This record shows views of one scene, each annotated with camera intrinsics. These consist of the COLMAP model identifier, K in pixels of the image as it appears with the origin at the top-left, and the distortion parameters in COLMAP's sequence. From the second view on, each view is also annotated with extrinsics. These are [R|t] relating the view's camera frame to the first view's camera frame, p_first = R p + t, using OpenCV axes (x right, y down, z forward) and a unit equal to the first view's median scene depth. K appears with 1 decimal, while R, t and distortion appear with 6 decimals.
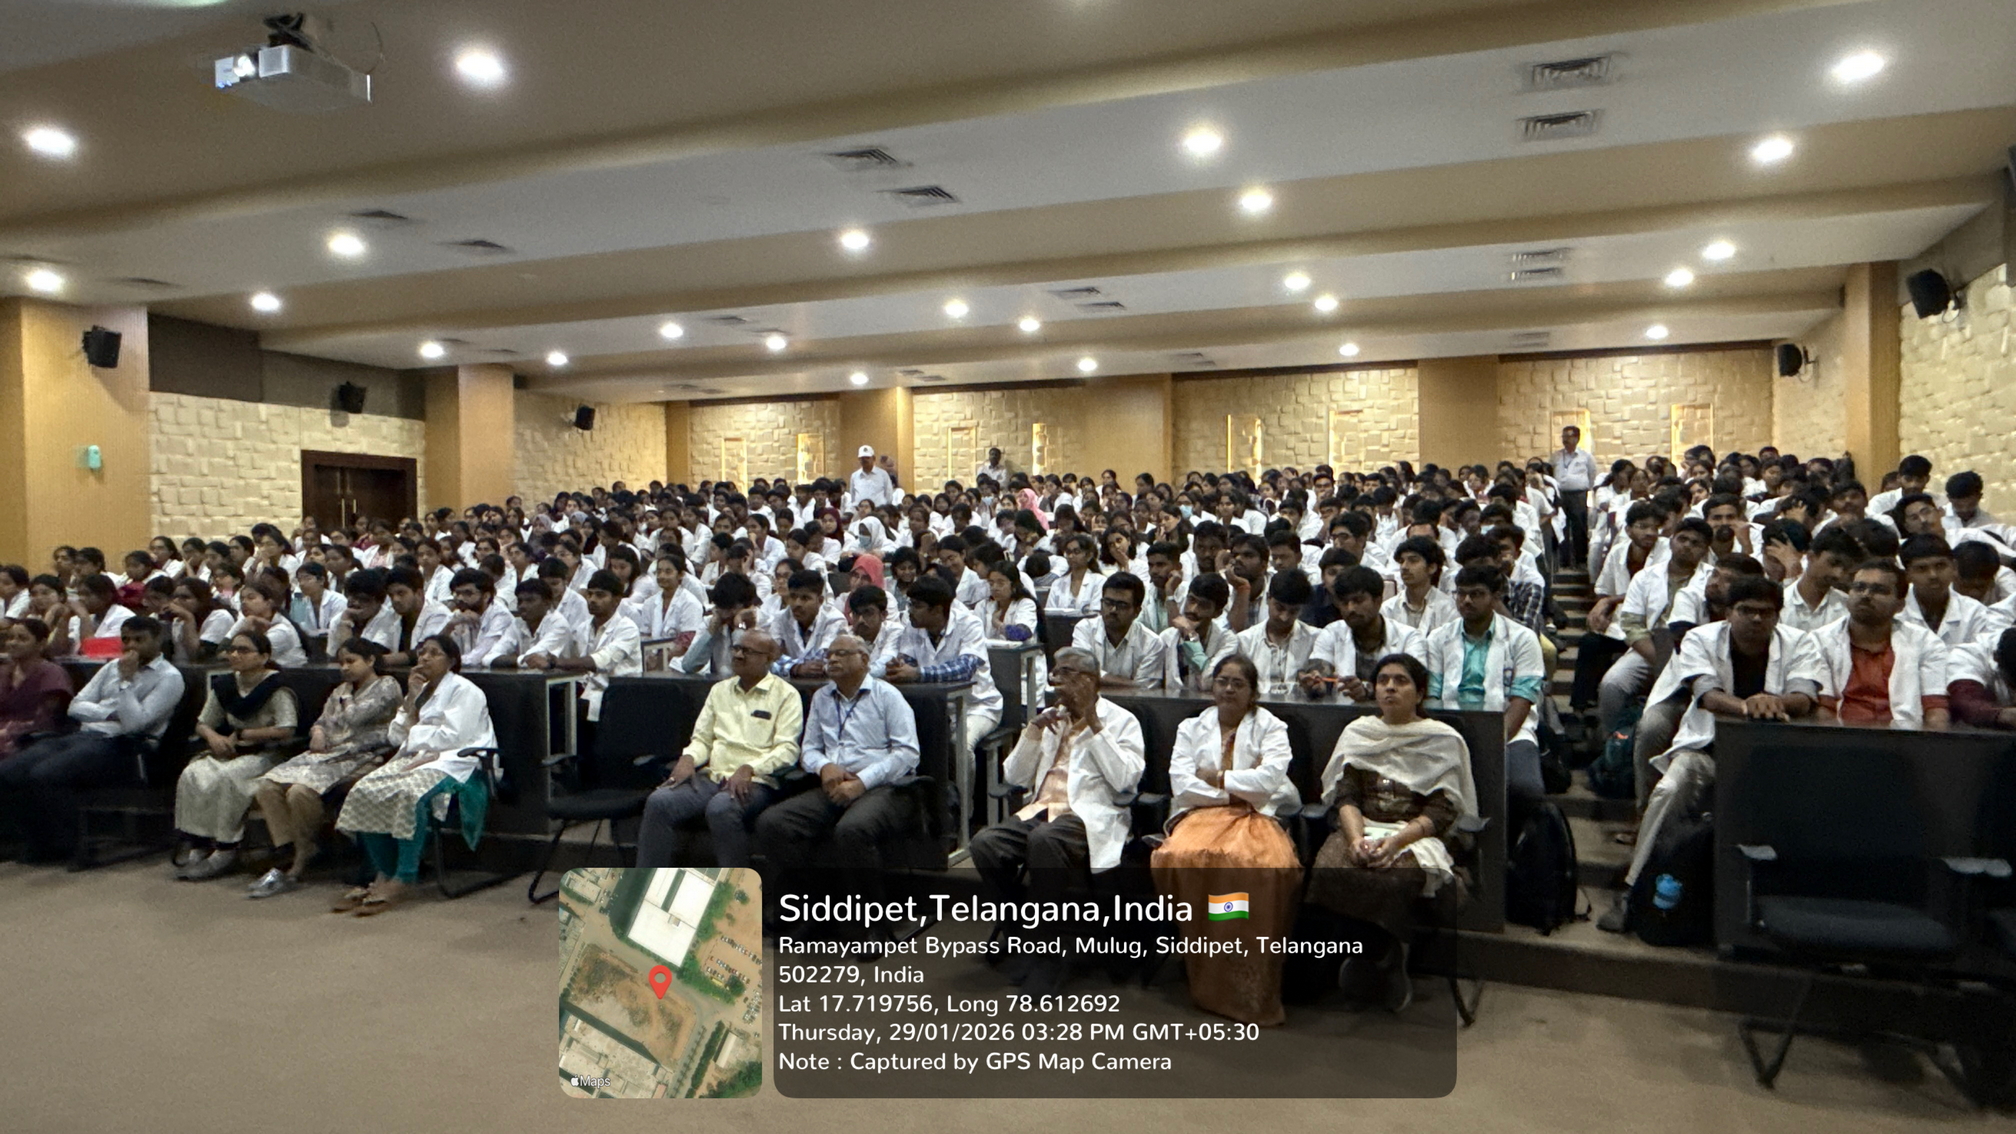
lens RADIAL K [[1283.4, 0, 989.9], [0, 1283.4, 609.9], [0, 0, 1]] dist [0.000367, 0.001787]
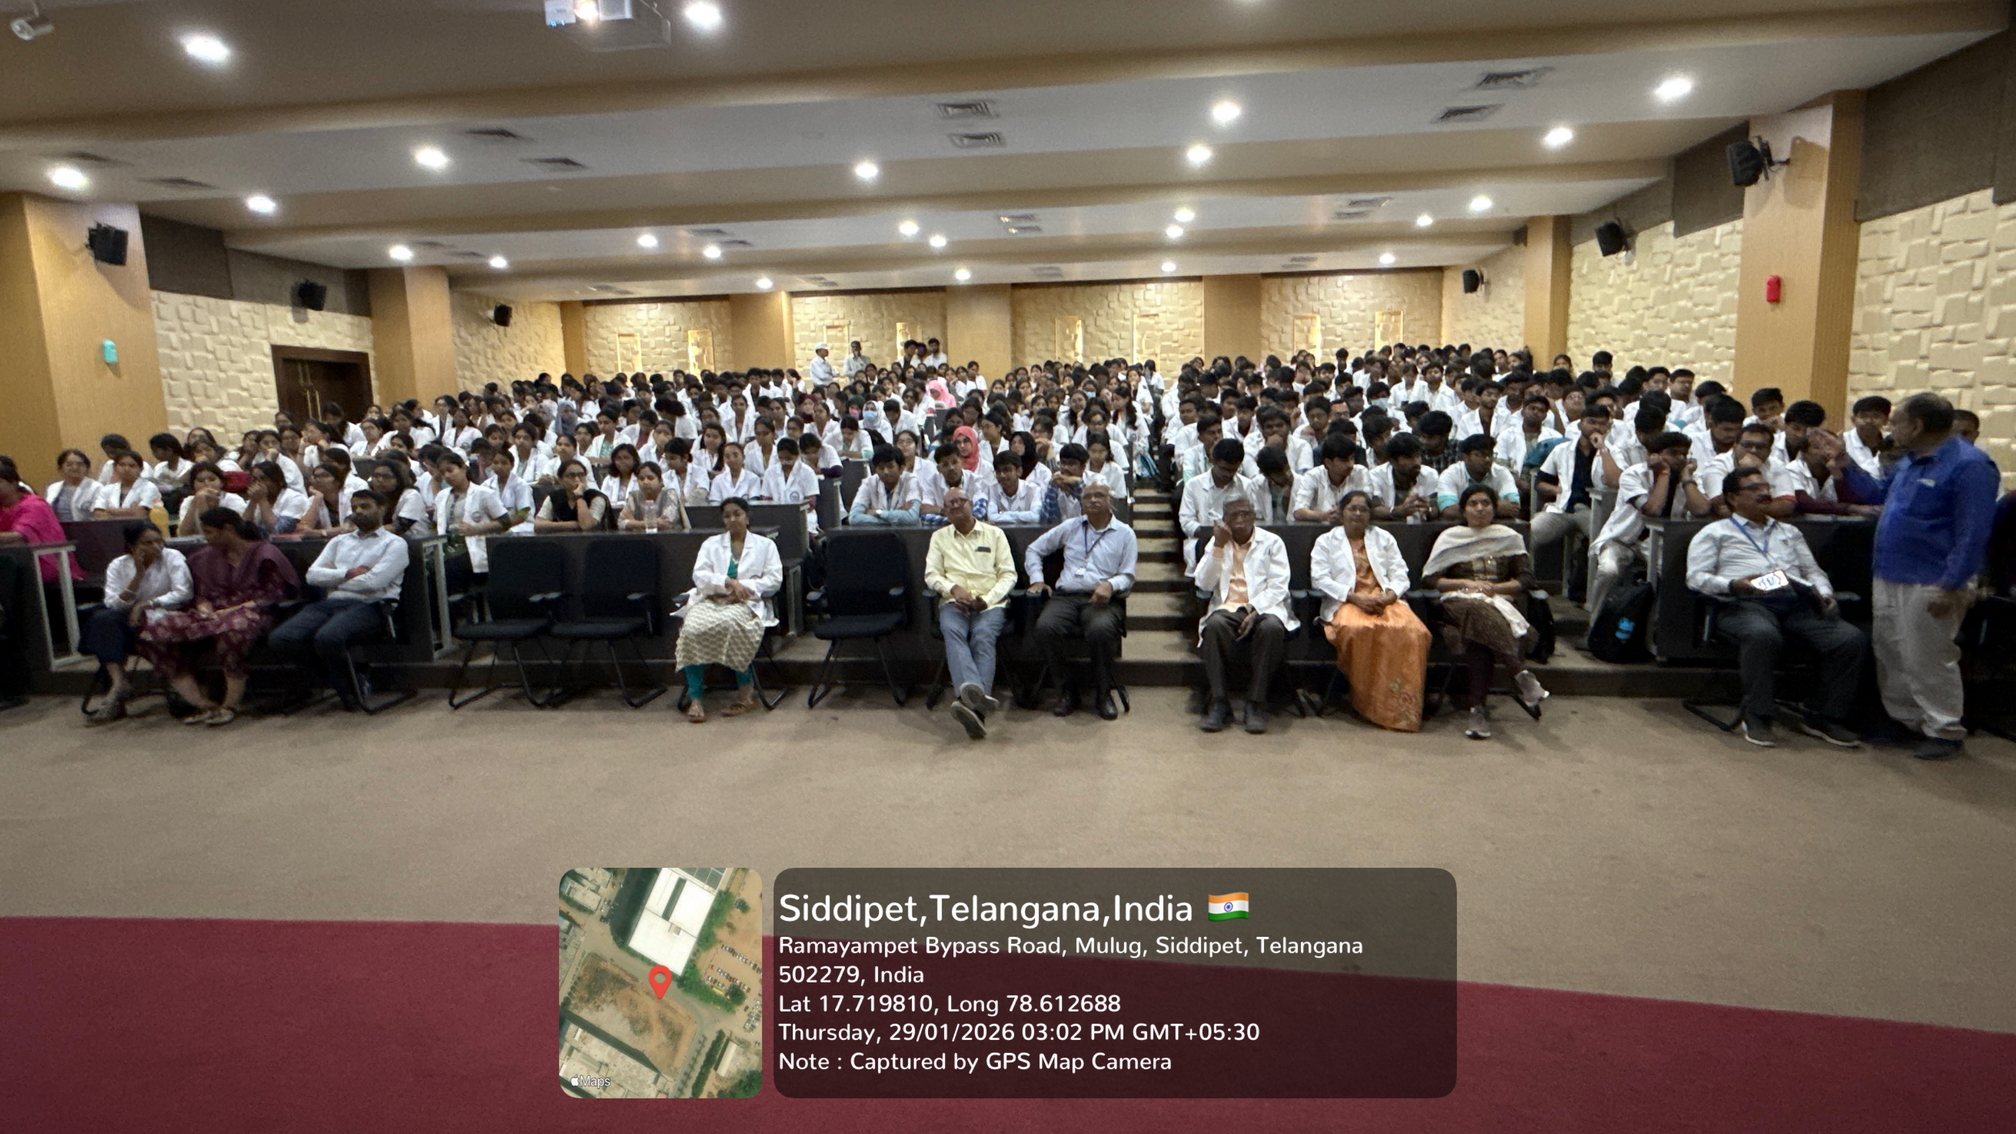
lens RADIAL K [[1027.8, 0, 985.0], [0, 1027.8, 595.8], [0, 0, 1]] dist [0.000685, -0.000663]
pose [[0.968970, -0.058488, 0.240158, -0.284187], [0.029950, 0.992224, 0.120807, -0.000595], [-0.245356, -0.109866, 0.963187, -0.019971]]
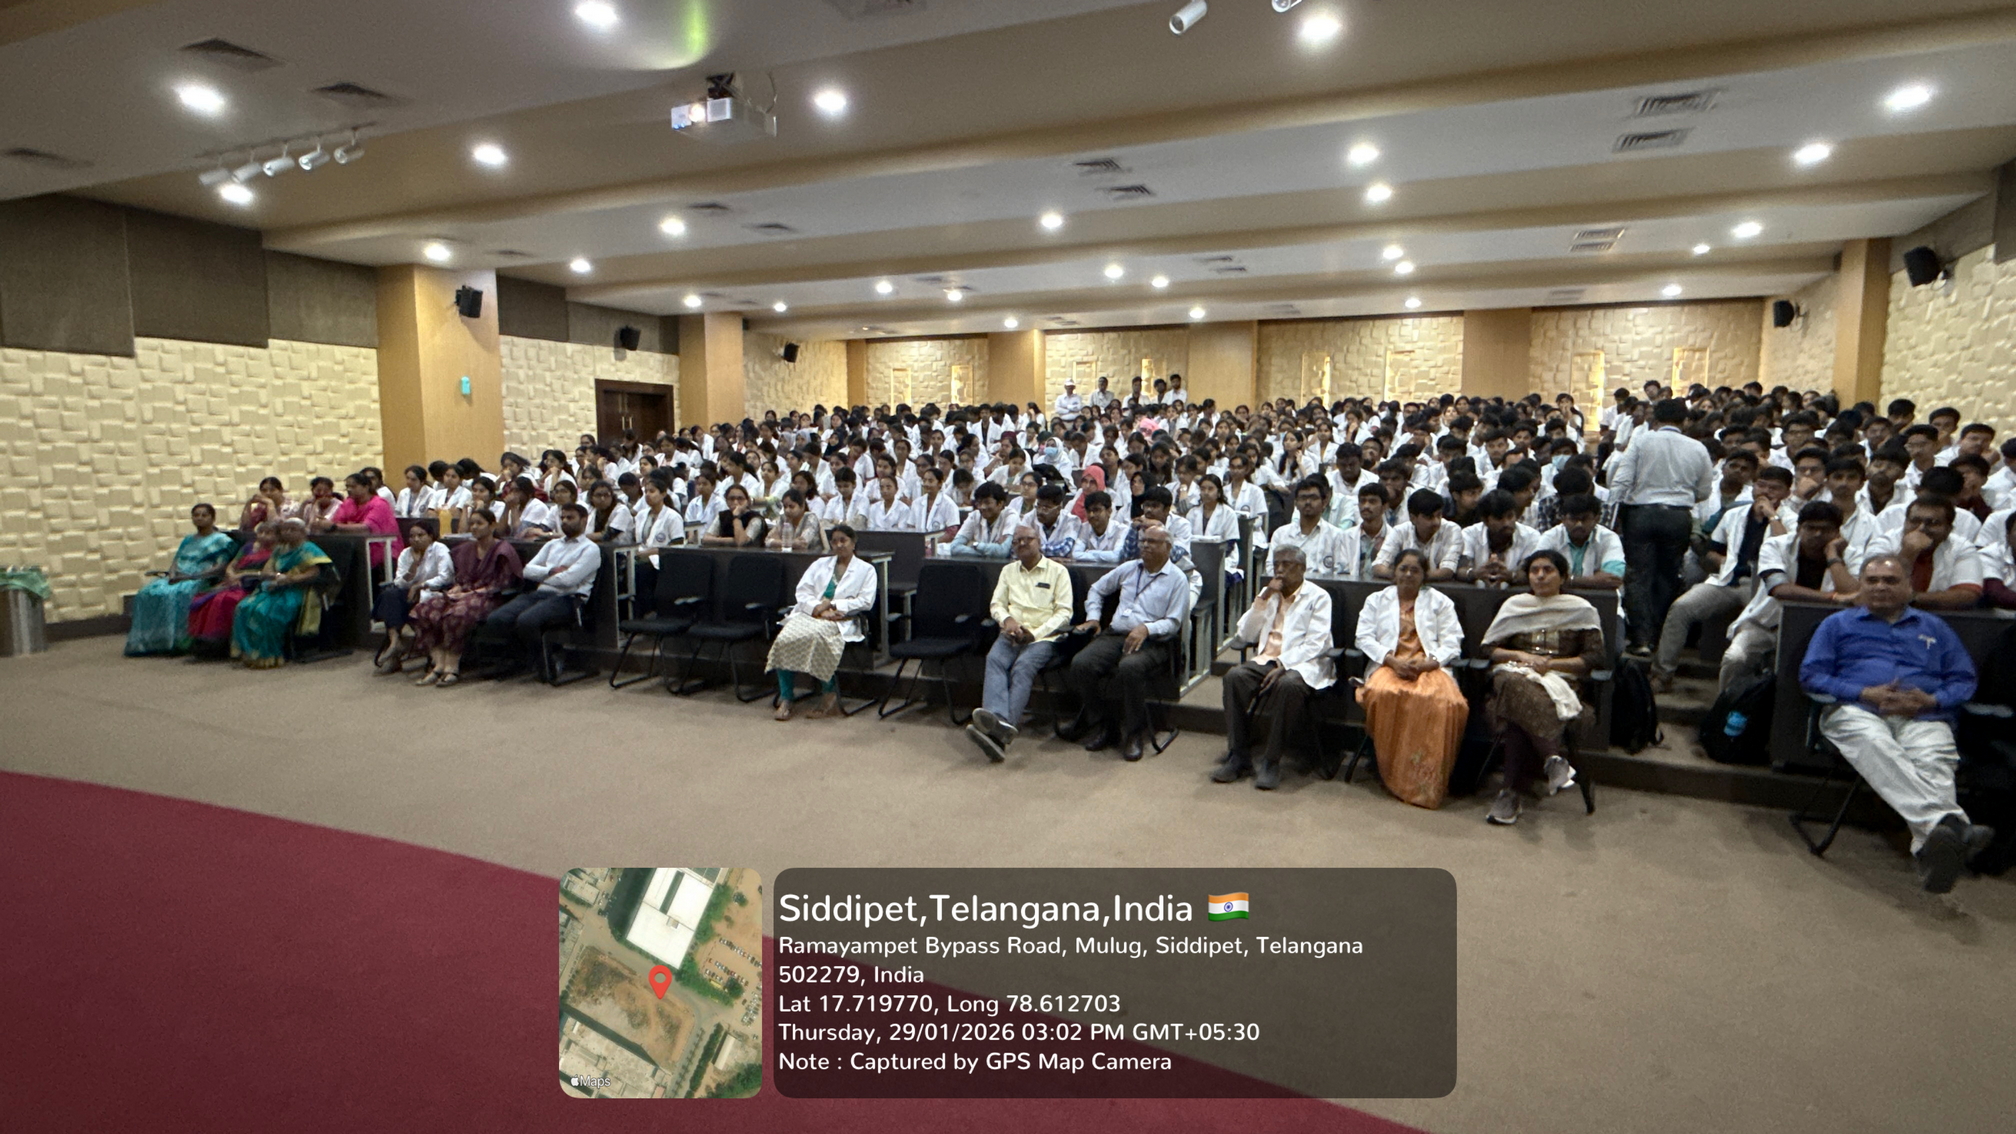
lens RADIAL K [[1027.8, 0, 991.9], [0, 1027.8, 593.6], [0, 0, 1]] dist [0.000685, -0.000663]
pose [[0.998349, 0.017184, -0.054801, -0.113531], [-0.012261, 0.995962, 0.088938, -0.006242], [0.056108, -0.088119, 0.994528, -0.075433]]
